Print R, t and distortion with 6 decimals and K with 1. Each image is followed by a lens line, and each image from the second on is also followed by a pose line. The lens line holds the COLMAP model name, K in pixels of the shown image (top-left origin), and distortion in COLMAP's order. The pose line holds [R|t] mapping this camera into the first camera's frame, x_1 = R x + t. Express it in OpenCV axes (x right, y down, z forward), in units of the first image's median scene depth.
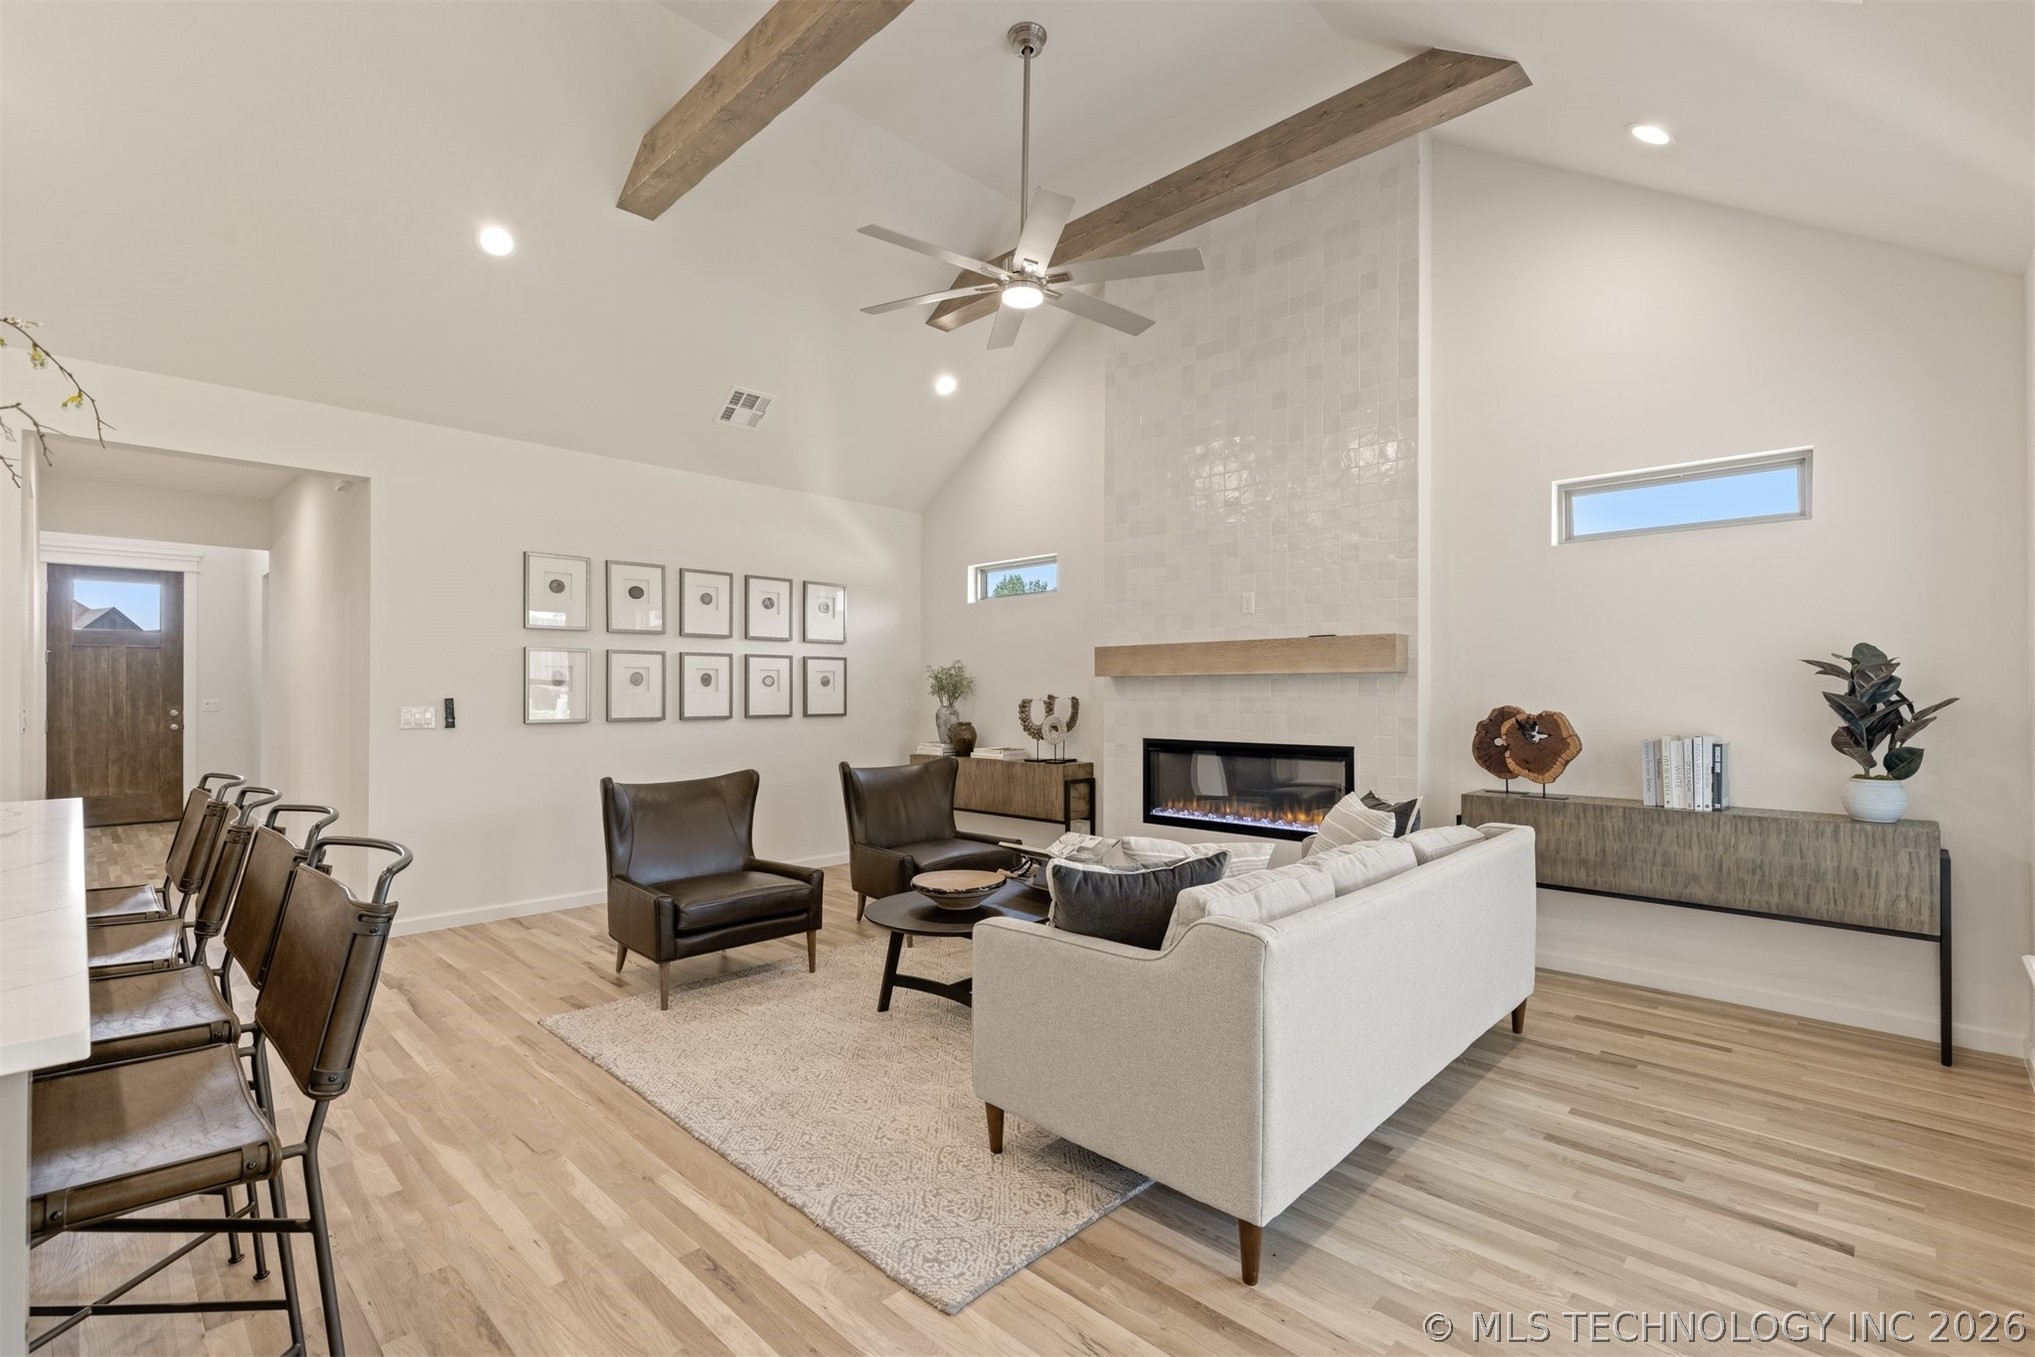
lens RADIAL K [[909.8, 0, 1019.9], [0, 909.8, 687.3], [0, 0, 1]] dist [0.007827, -0.001691]
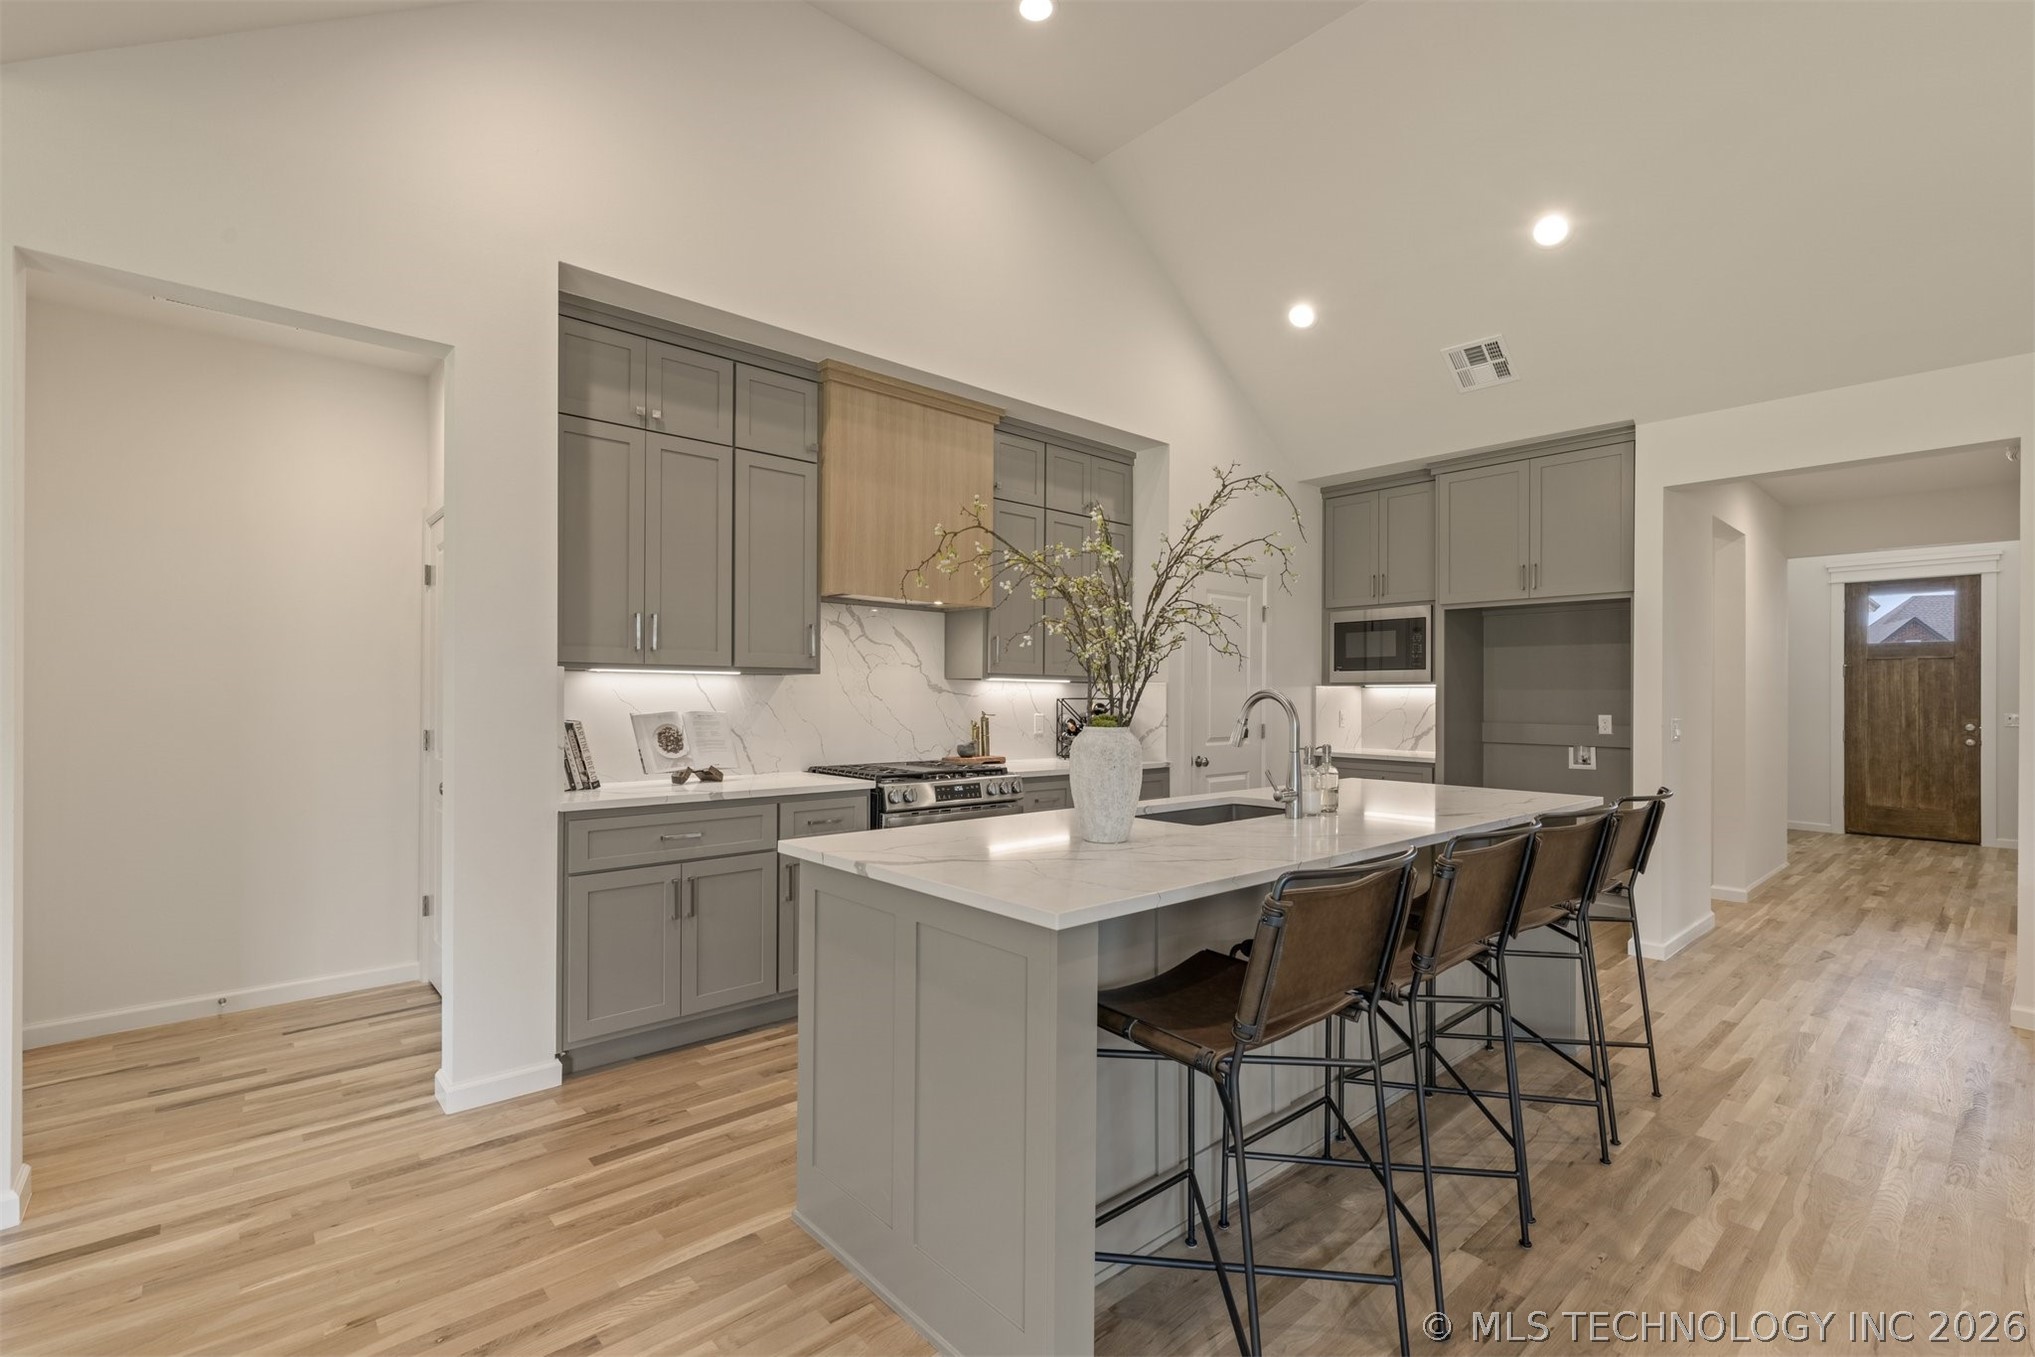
lens RADIAL K [[909.8, 0, 1020.6], [0, 909.8, 693.0], [0, 0, 1]] dist [0.007827, -0.001691]
pose [[-0.069534, -0.002560, -0.997576, 0.124271], [-0.000701, 0.999997, -0.002517, -0.006558], [0.997579, 0.000524, -0.069535, 0.187798]]
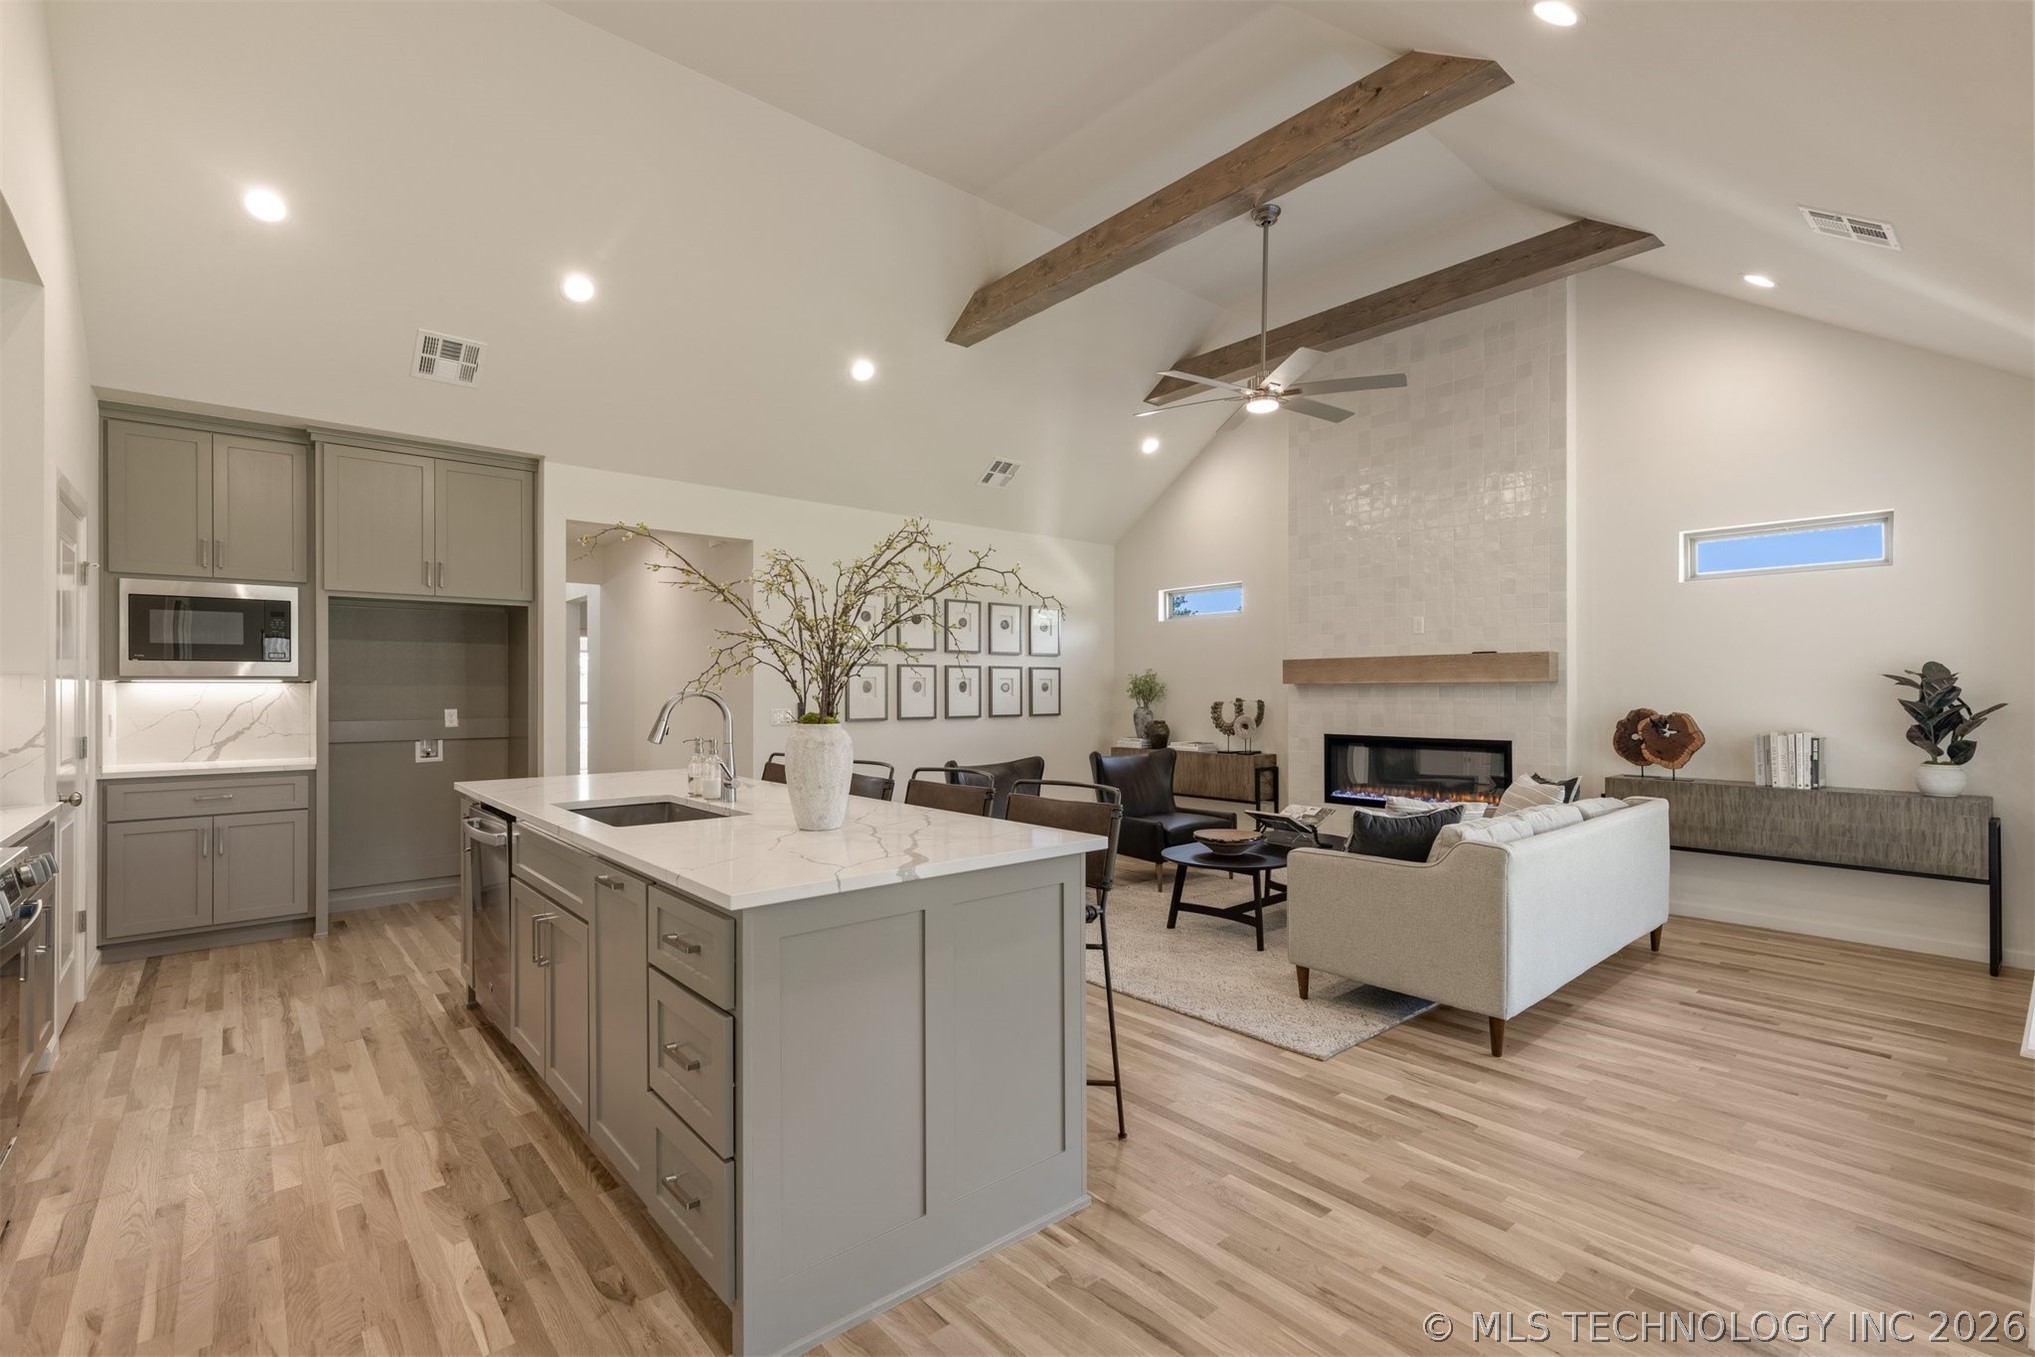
lens RADIAL K [[909.8, 0, 1021.3], [0, 909.8, 685.8], [0, 0, 1]] dist [0.007827, -0.001691]
pose [[0.996111, -0.002773, -0.088060, -0.185372], [0.002807, 0.999996, 0.000260, -0.011993], [0.088059, -0.000507, 0.996115, -0.295141]]
